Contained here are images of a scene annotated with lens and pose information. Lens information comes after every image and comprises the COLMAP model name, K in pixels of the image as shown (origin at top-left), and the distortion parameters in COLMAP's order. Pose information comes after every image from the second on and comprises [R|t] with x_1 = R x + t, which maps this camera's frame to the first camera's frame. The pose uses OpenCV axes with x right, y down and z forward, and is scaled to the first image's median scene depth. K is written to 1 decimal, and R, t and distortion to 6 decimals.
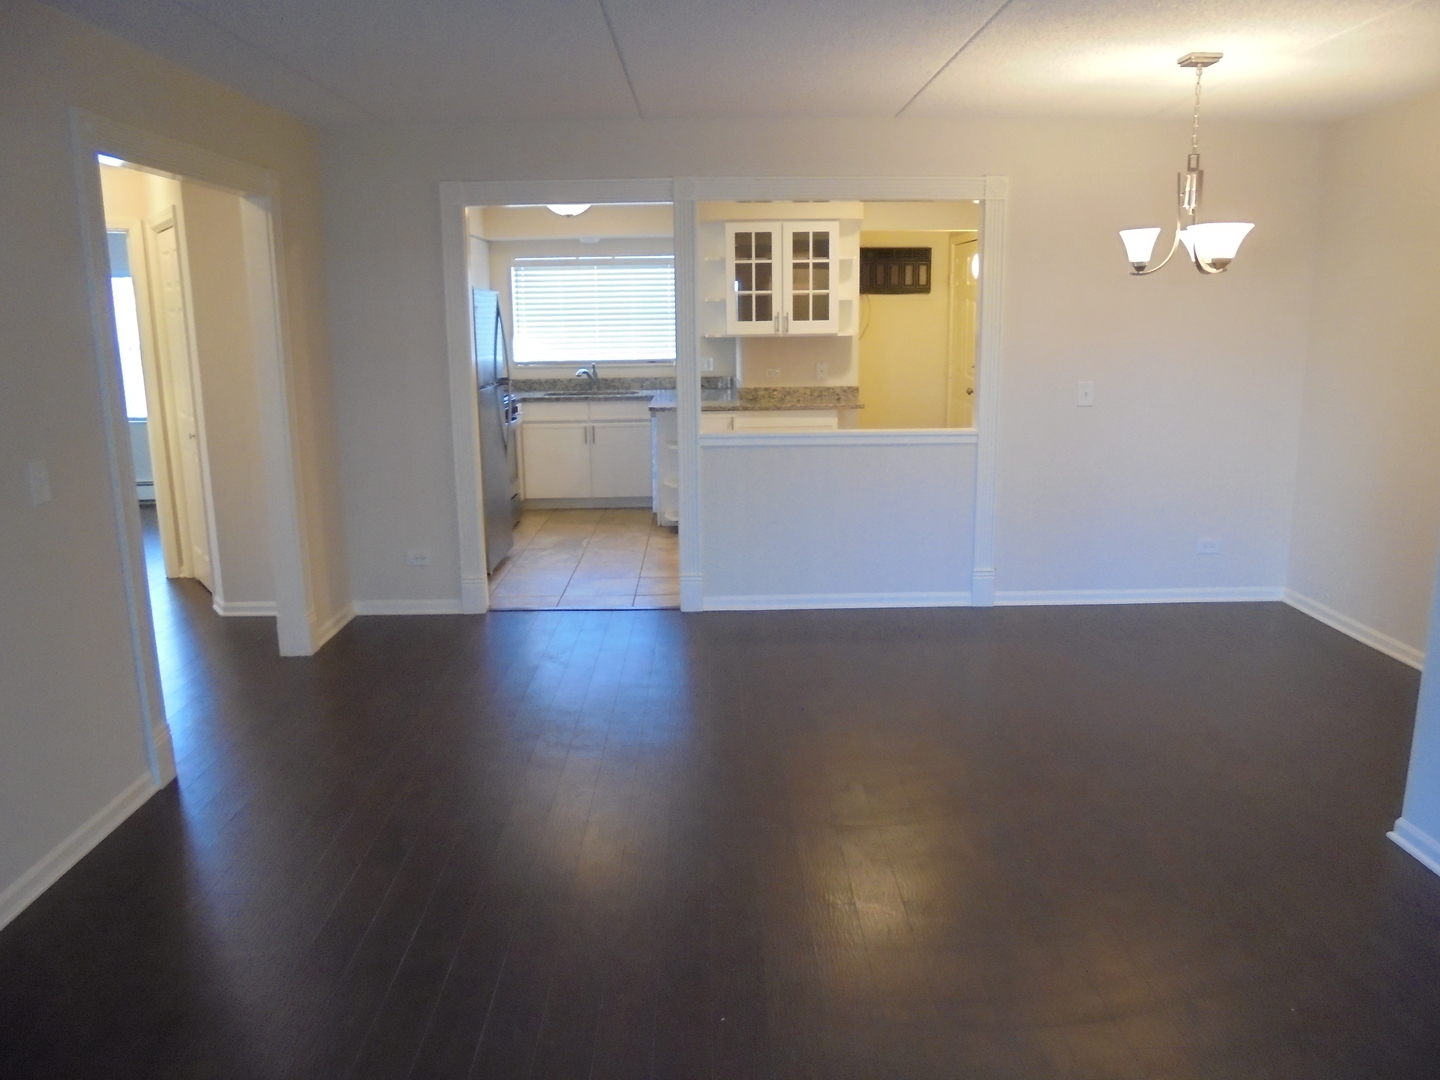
lens RADIAL K [[1081.9, 0, 720.0], [0, 1081.9, 540.0], [0, 0, 1]] dist [-0.131990, 0.109665]
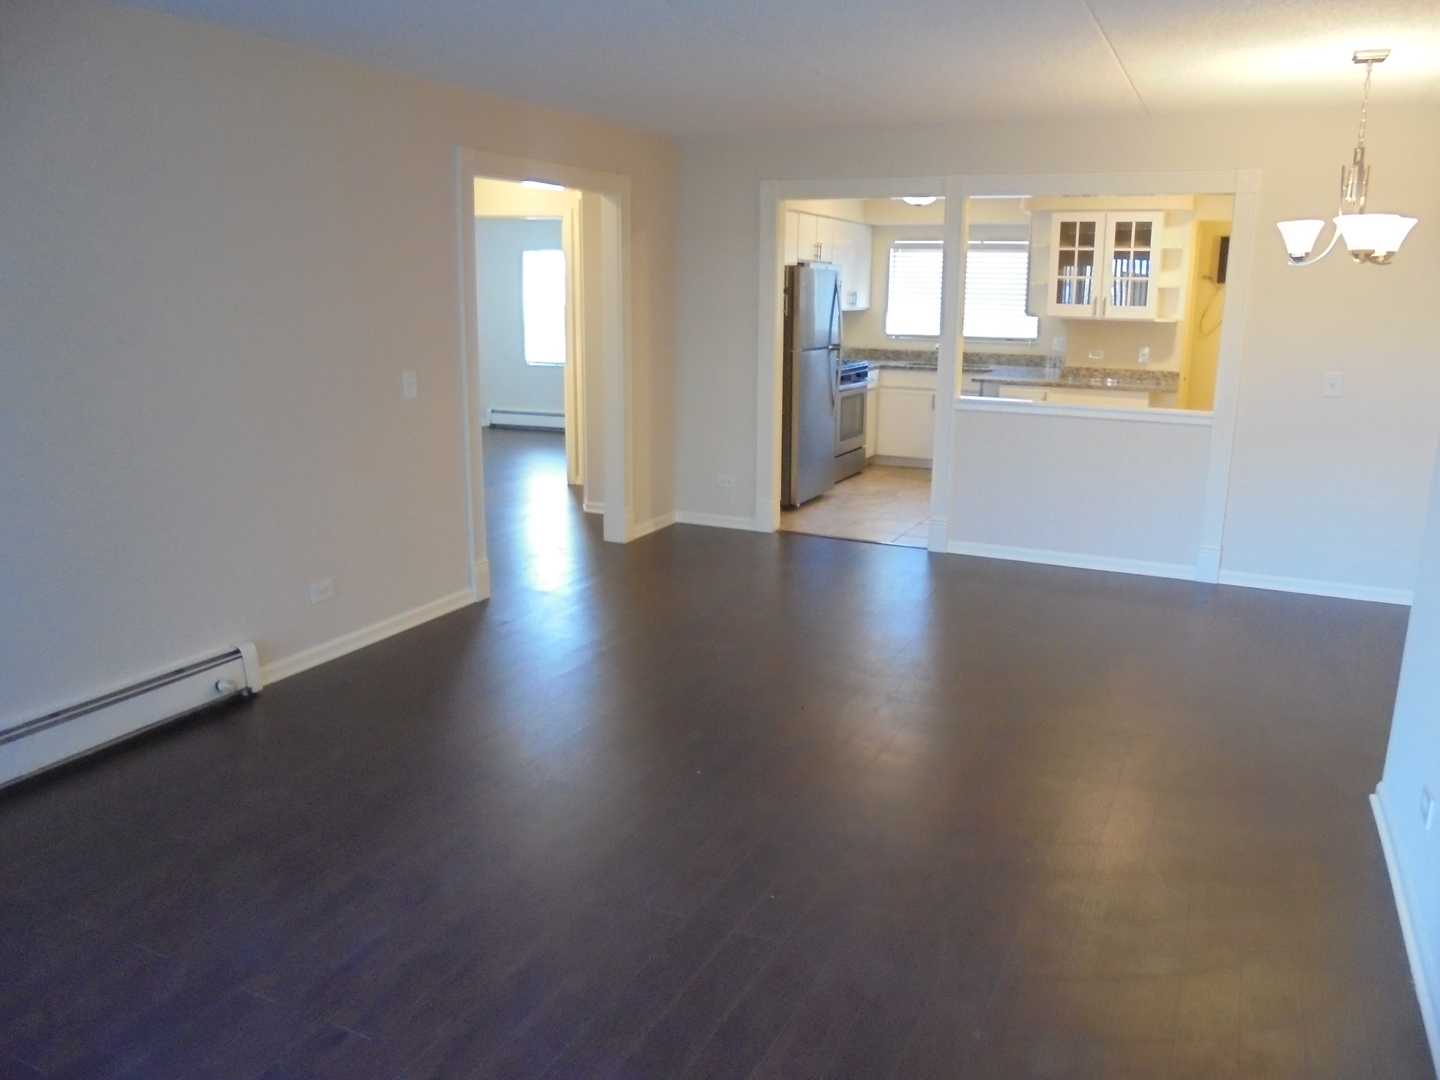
lens RADIAL K [[1073.6, 0, 720.0], [0, 1073.6, 540.0], [0, 0, 1]] dist [-0.144766, 0.092073]
pose [[0.892526, 0.120027, -0.434730, 0.201356], [-0.111290, 0.992741, 0.045606, 0.021455], [0.437048, 0.007677, 0.899405, -0.095354]]
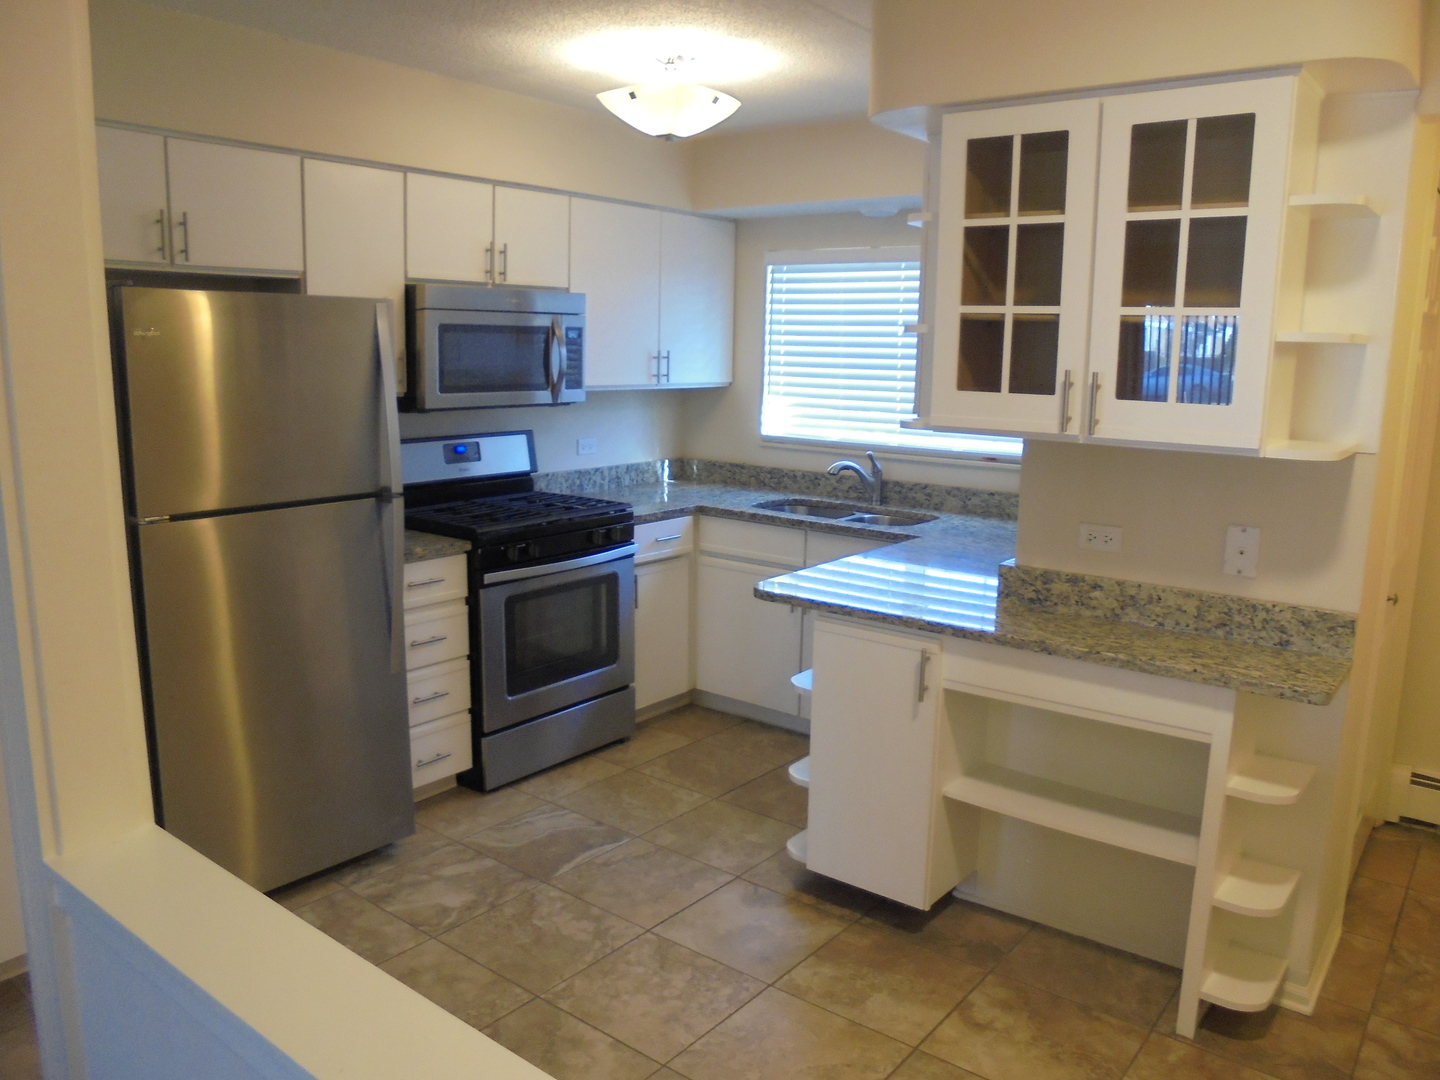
lens RADIAL K [[1081.9, 0, 720.0], [0, 1081.9, 540.0], [0, 0, 1]] dist [-0.131990, 0.109665]
pose [[0.777134, 0.139854, -0.613599, 0.179143], [-0.159408, 0.986944, 0.023055, -0.150368], [0.608812, 0.079896, 0.789281, 0.676952]]
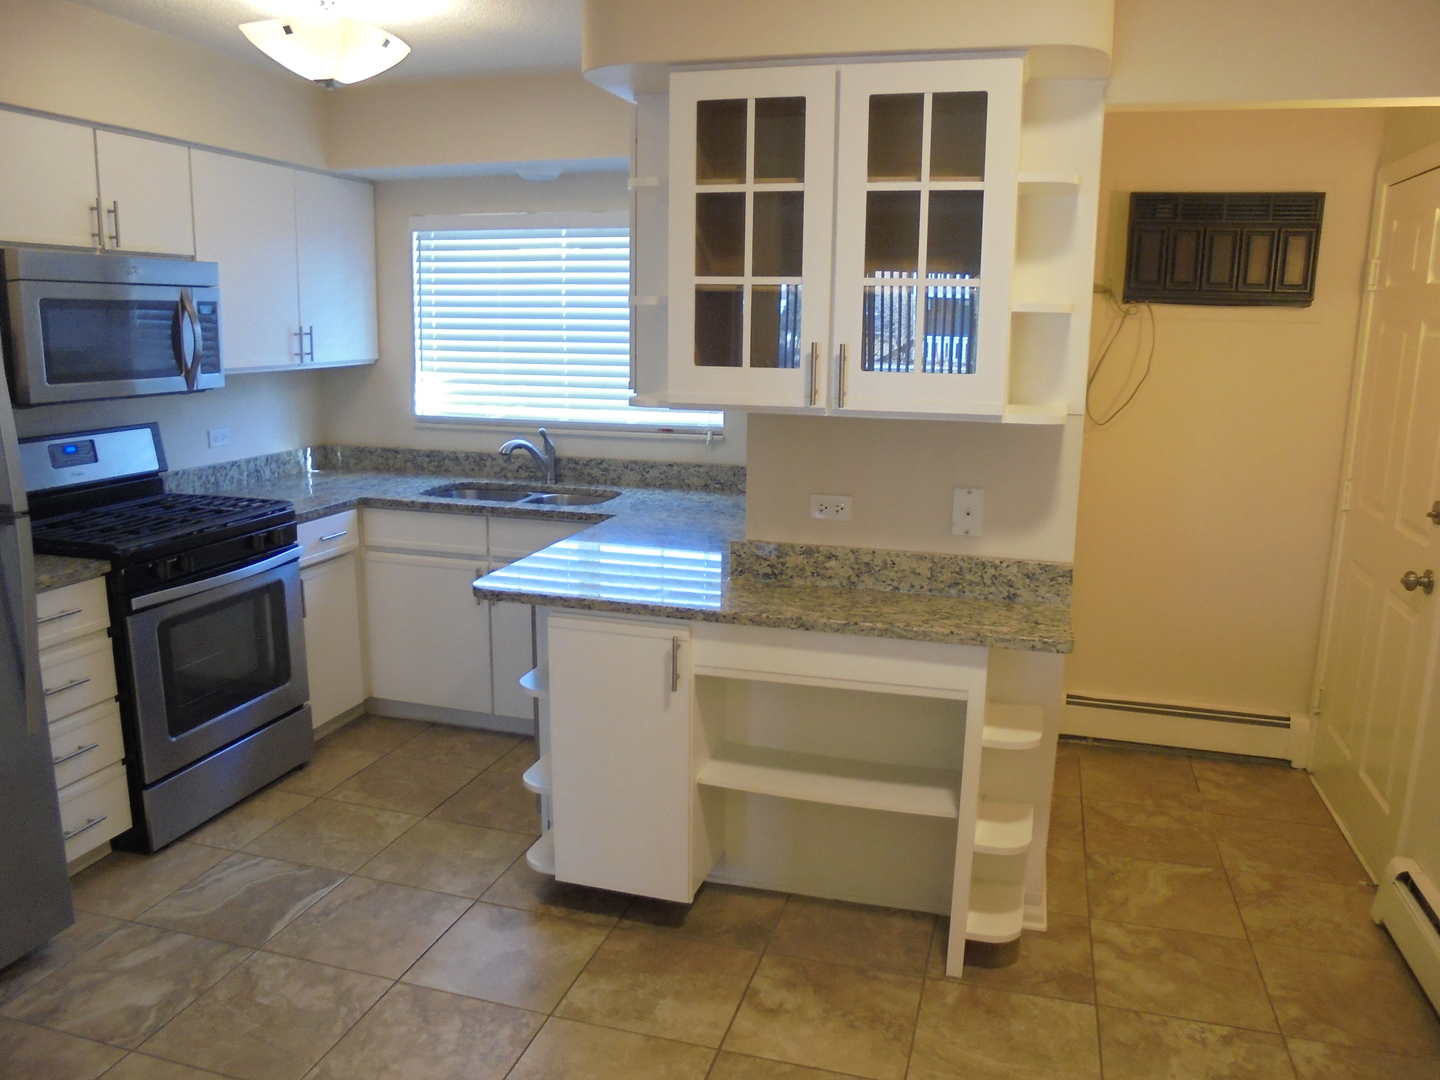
lens RADIAL K [[1081.9, 0, 720.0], [0, 1081.9, 540.0], [0, 0, 1]] dist [-0.131990, 0.109665]
pose [[0.955216, 0.086647, -0.282941, 0.123916], [-0.088613, 0.996049, 0.005867, -0.151163], [0.282331, 0.019468, 0.959119, 0.677475]]
